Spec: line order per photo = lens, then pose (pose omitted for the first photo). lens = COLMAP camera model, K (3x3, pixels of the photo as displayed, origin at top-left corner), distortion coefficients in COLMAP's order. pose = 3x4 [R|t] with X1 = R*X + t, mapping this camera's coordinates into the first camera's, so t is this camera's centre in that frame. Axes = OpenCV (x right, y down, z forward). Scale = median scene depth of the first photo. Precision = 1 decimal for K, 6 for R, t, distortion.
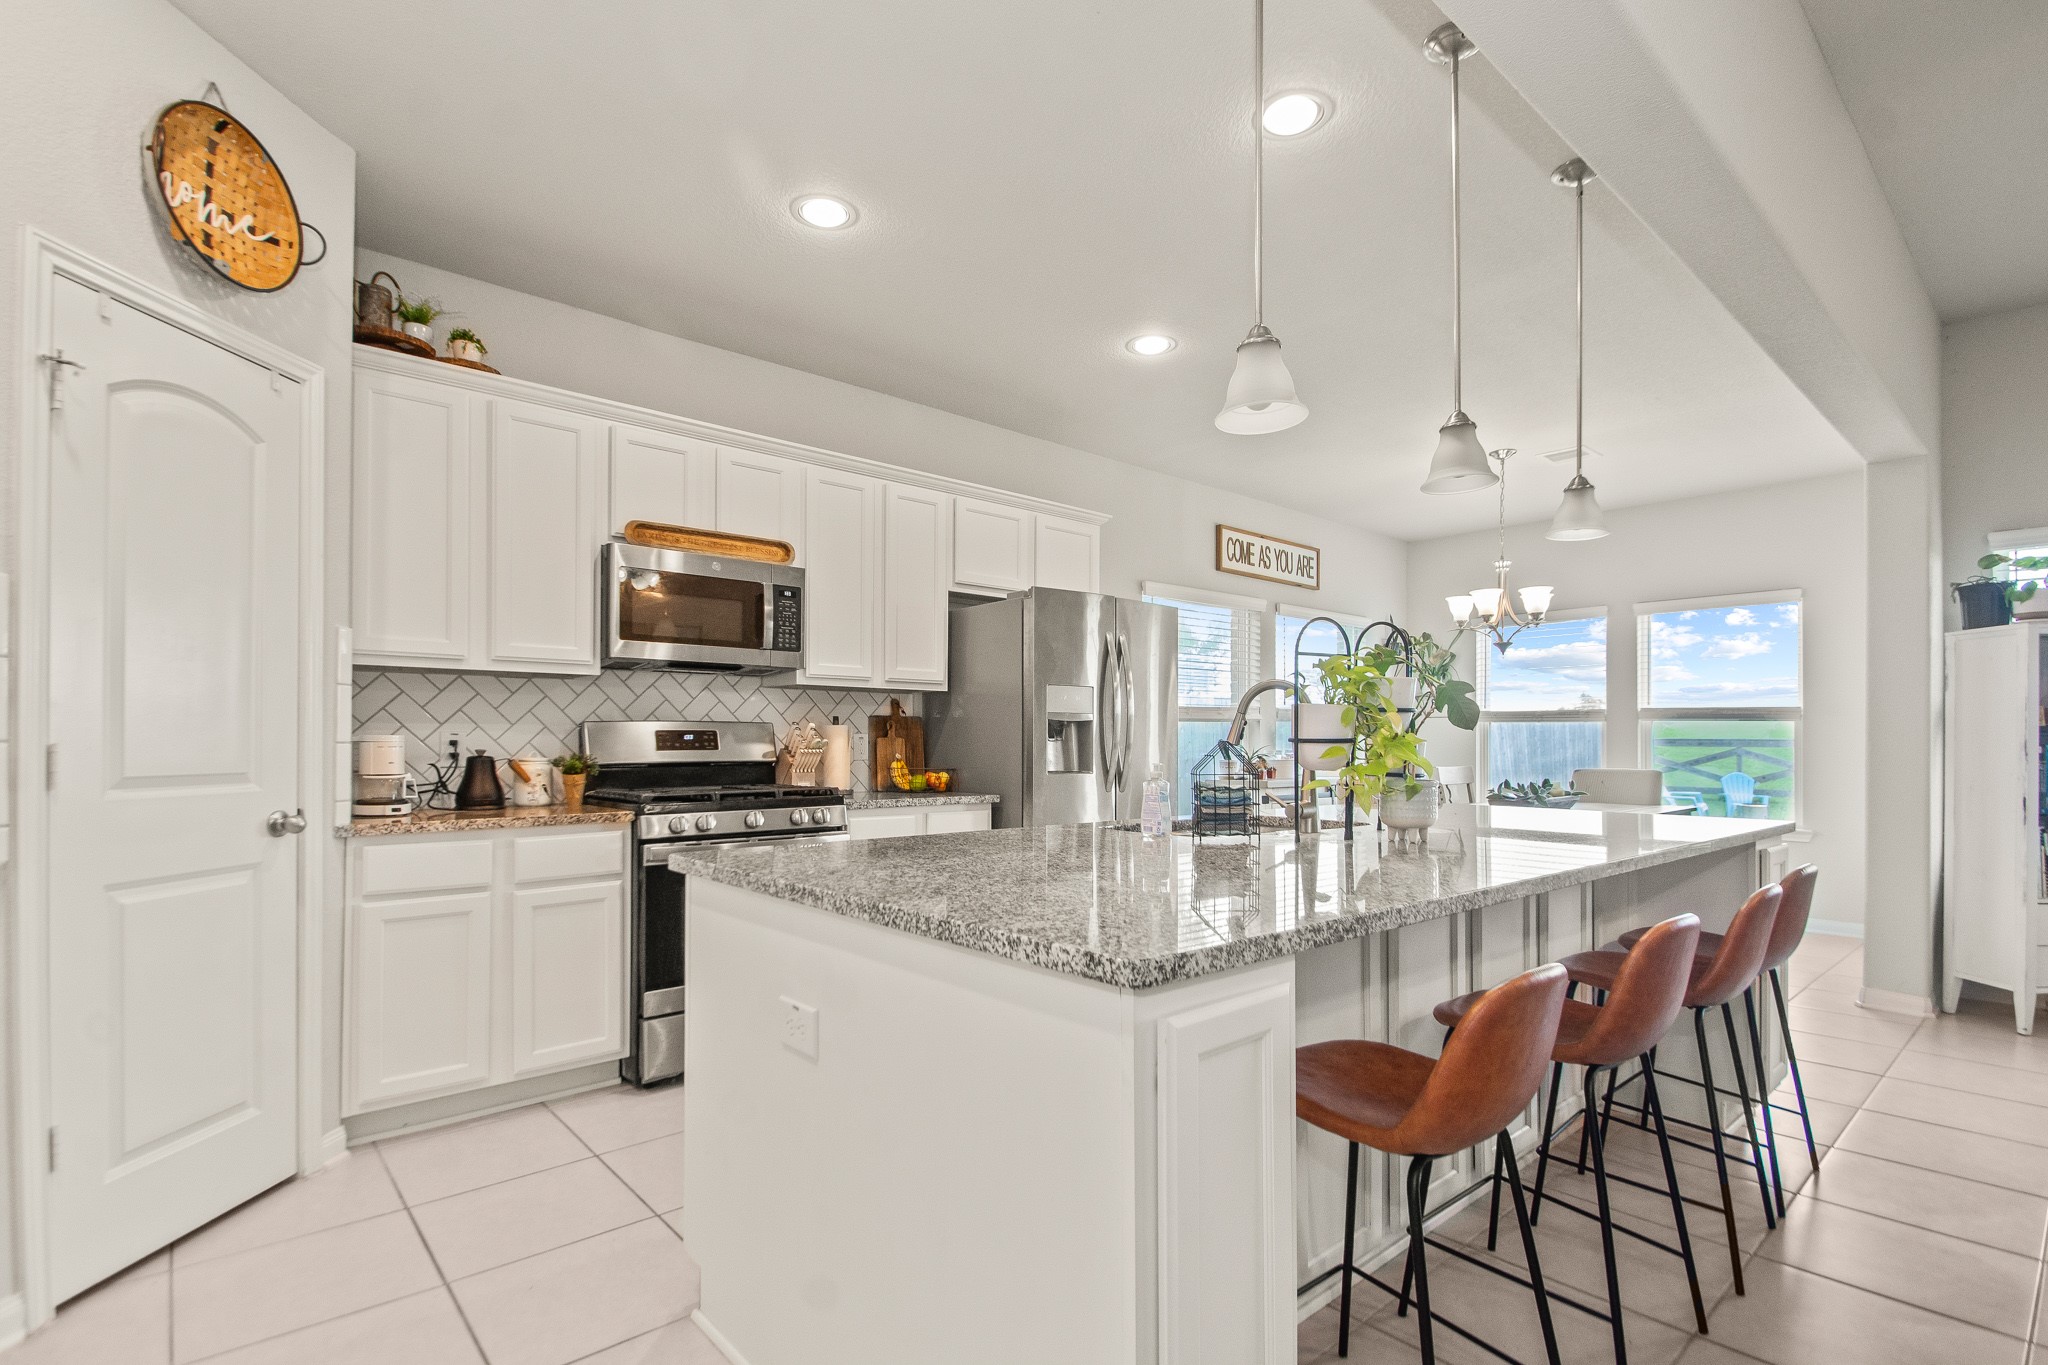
lens RADIAL K [[962.2, 0, 1023.0], [0, 962.2, 736.7], [0, 0, 1]] dist [-0.013984, -0.000168]
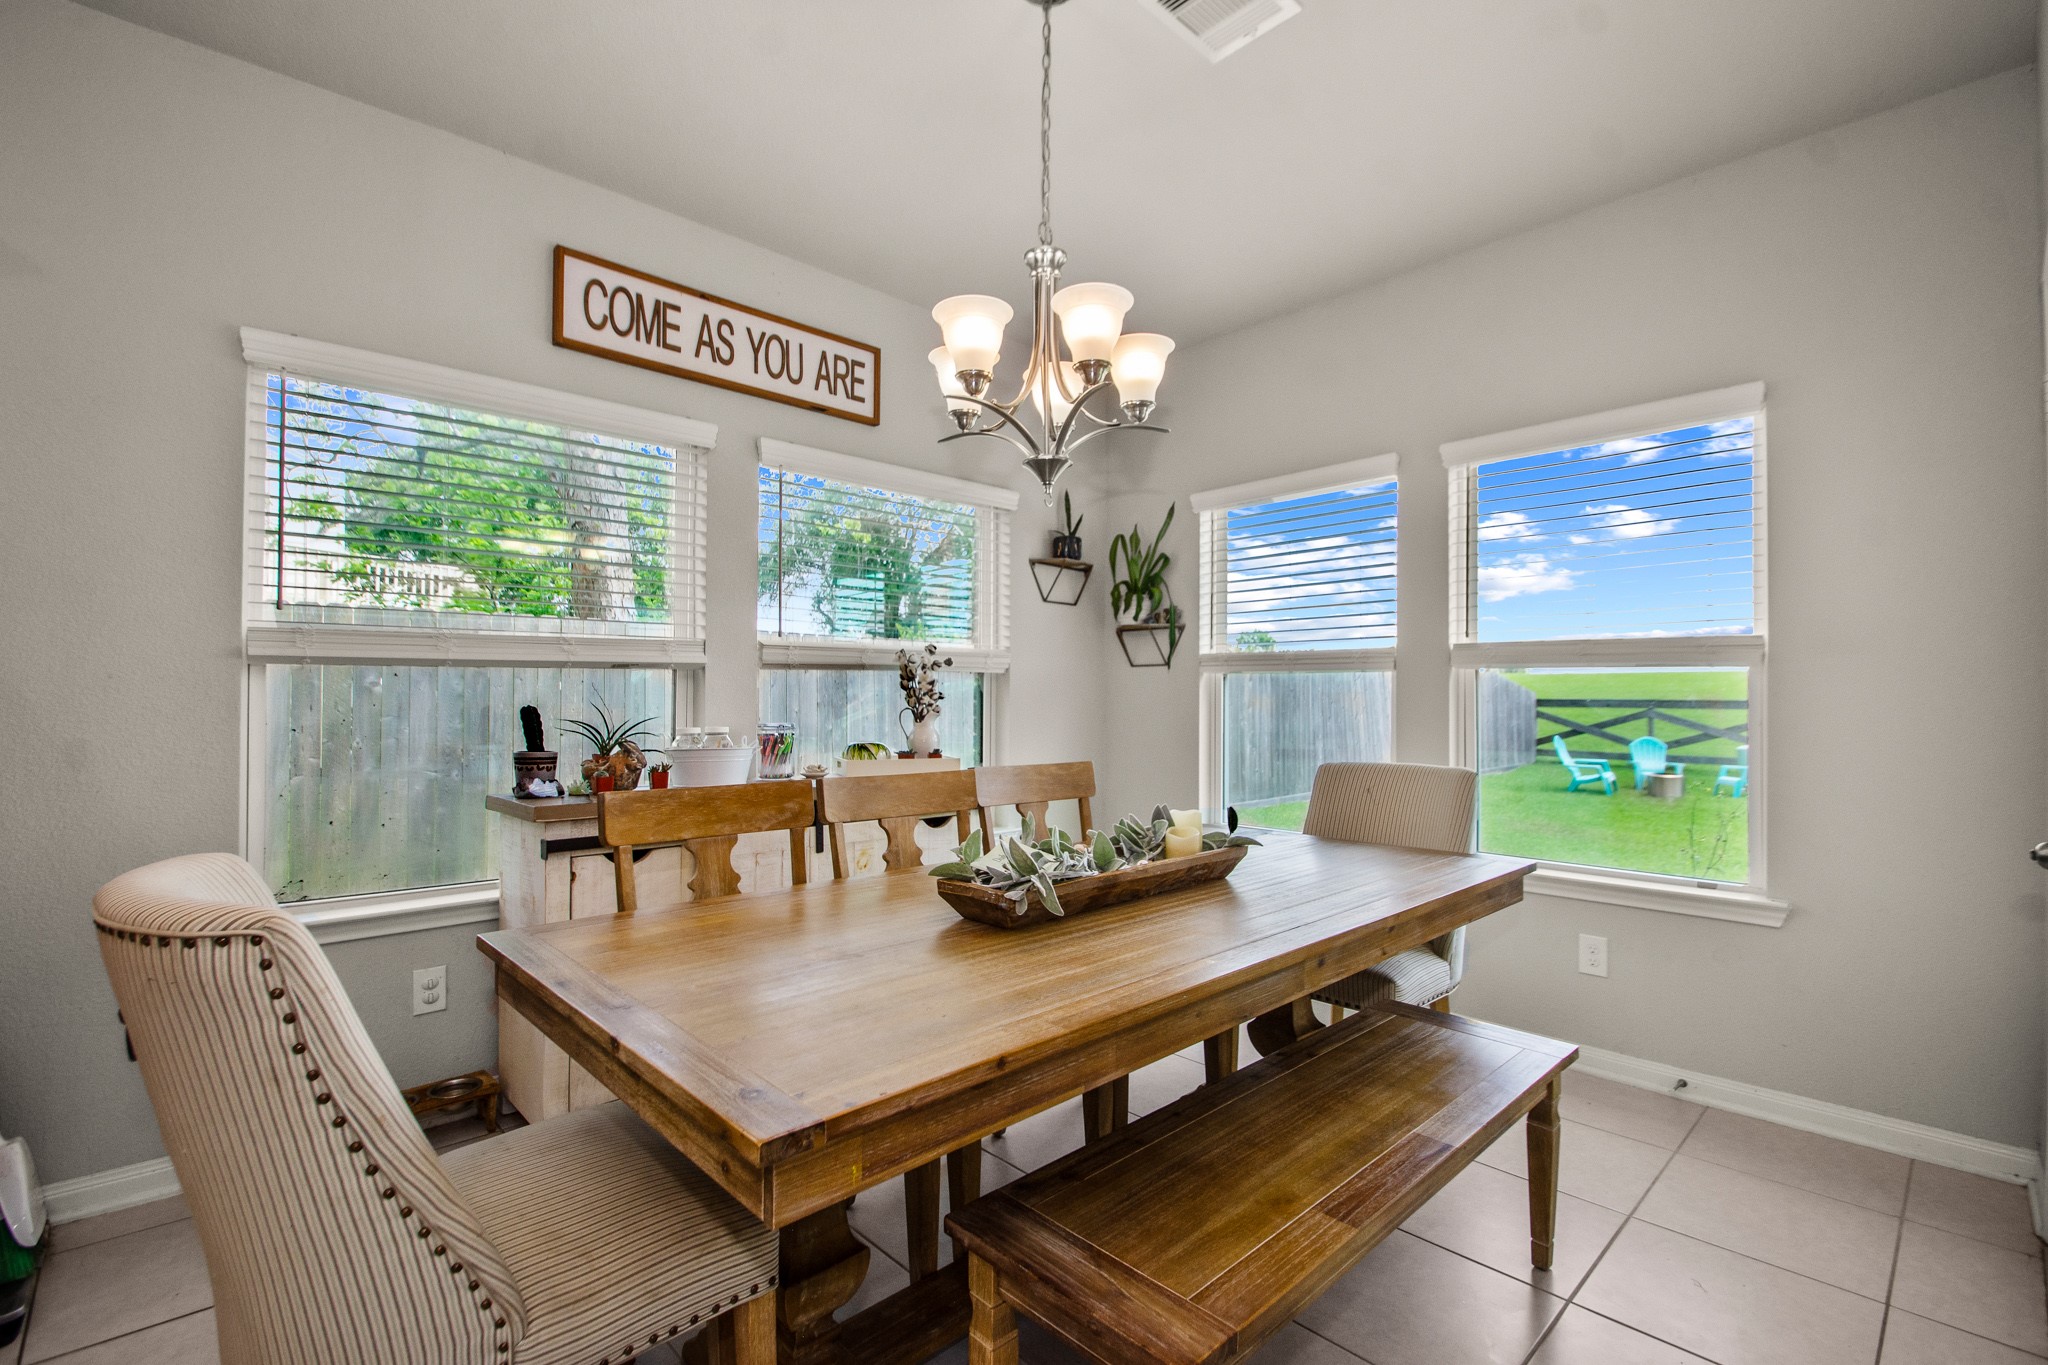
lens RADIAL K [[908.6, 0, 1028.8], [0, 908.6, 692.0], [0, 0, 1]] dist [-0.001132, 0.000026]
pose [[0.999162, 0.004526, 0.040687, 0.389966], [-0.004508, 0.999990, -0.000520, -0.002135], [-0.040689, 0.000336, 0.999172, 0.506510]]
